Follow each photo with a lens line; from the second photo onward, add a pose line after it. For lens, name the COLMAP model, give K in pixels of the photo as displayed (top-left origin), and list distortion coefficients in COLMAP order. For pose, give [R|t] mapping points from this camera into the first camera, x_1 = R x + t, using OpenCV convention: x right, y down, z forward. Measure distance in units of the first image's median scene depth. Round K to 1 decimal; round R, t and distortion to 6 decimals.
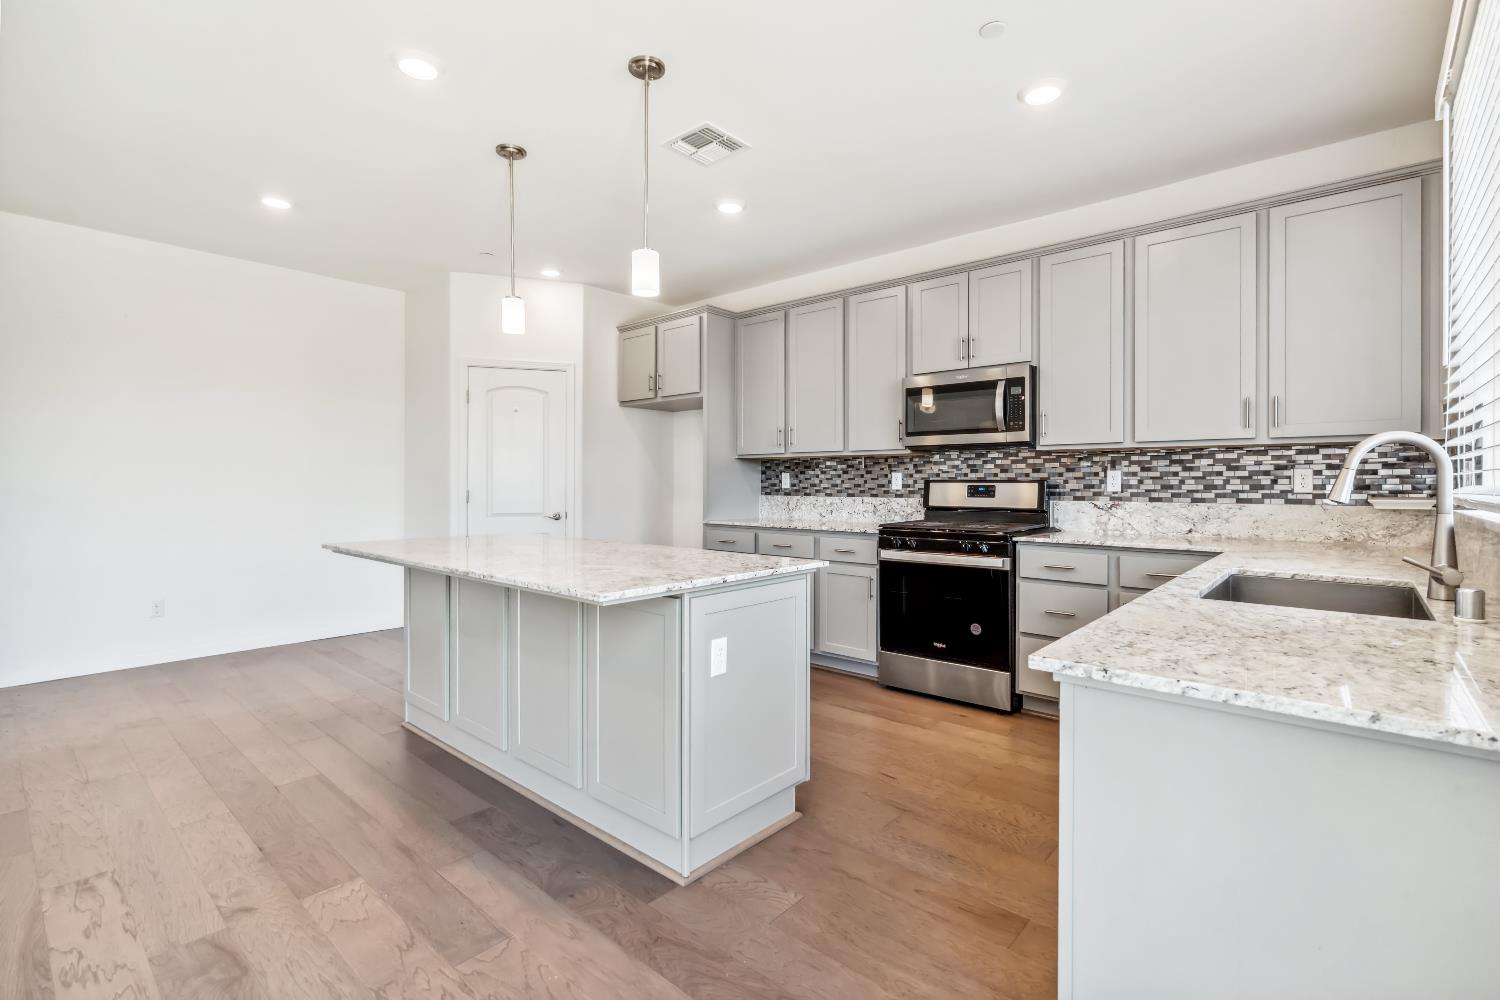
lens RADIAL K [[693.0, 0, 753.5], [0, 693.0, 478.6], [0, 0, 1]] dist [-0.001059, 0.000136]
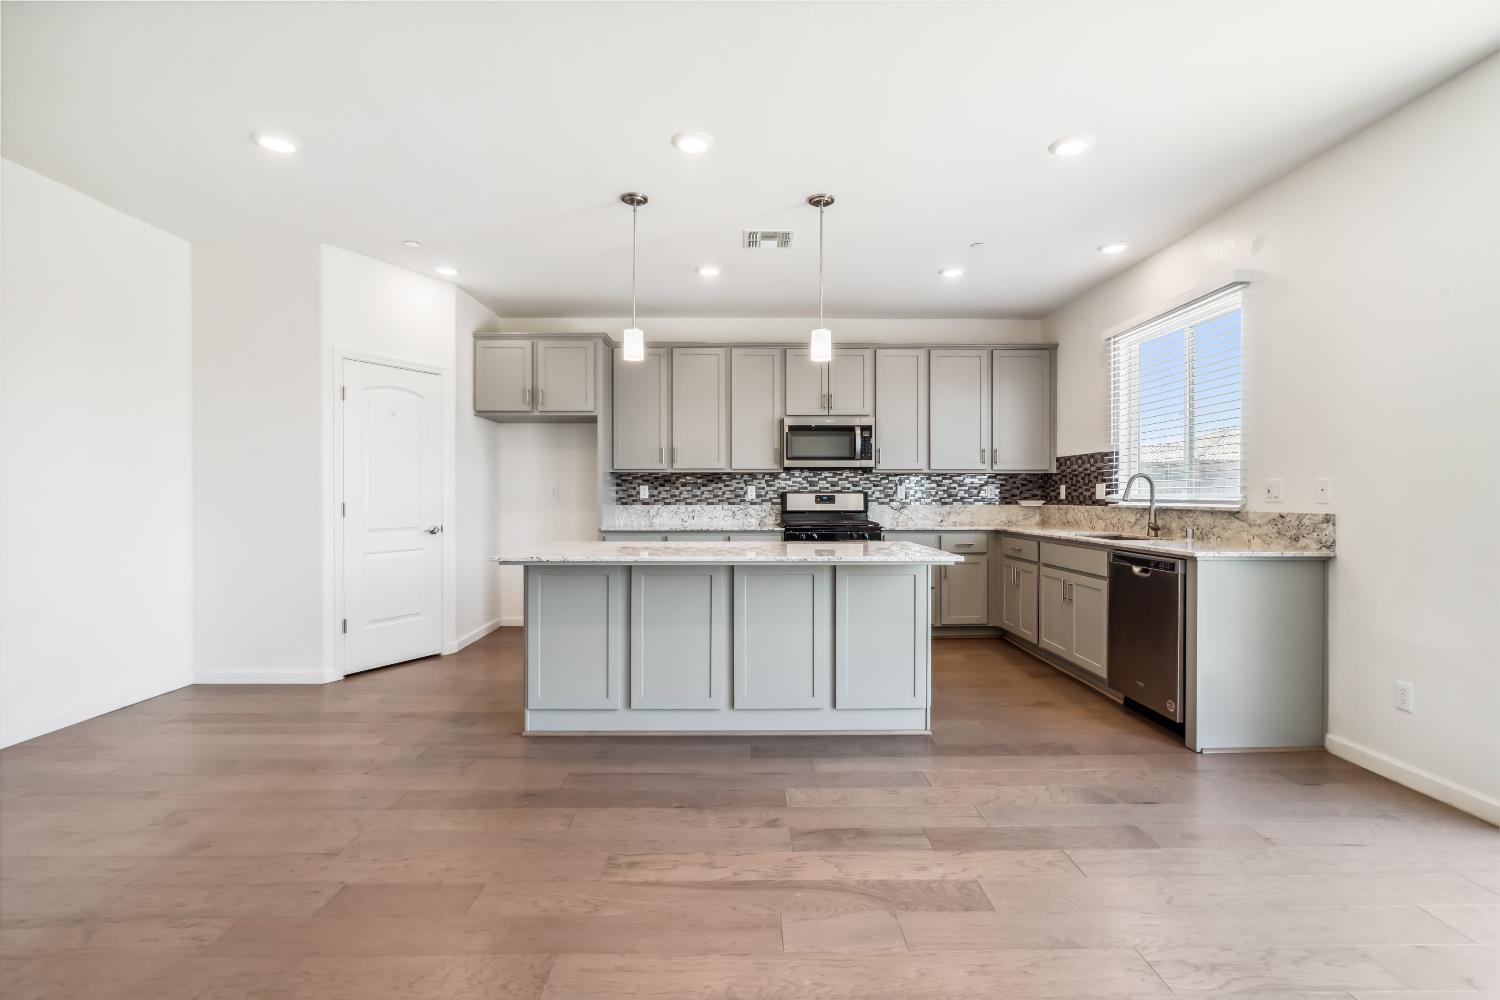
lens RADIAL K [[683.7, 0, 754.6], [0, 683.7, 496.5], [0, 0, 1]] dist [-0.001151, 0.000051]
pose [[0.739325, -0.004245, 0.673335, -0.791899], [-0.002322, 0.999958, 0.008854, -0.000157], [-0.673345, -0.008109, 0.739284, 0.036933]]
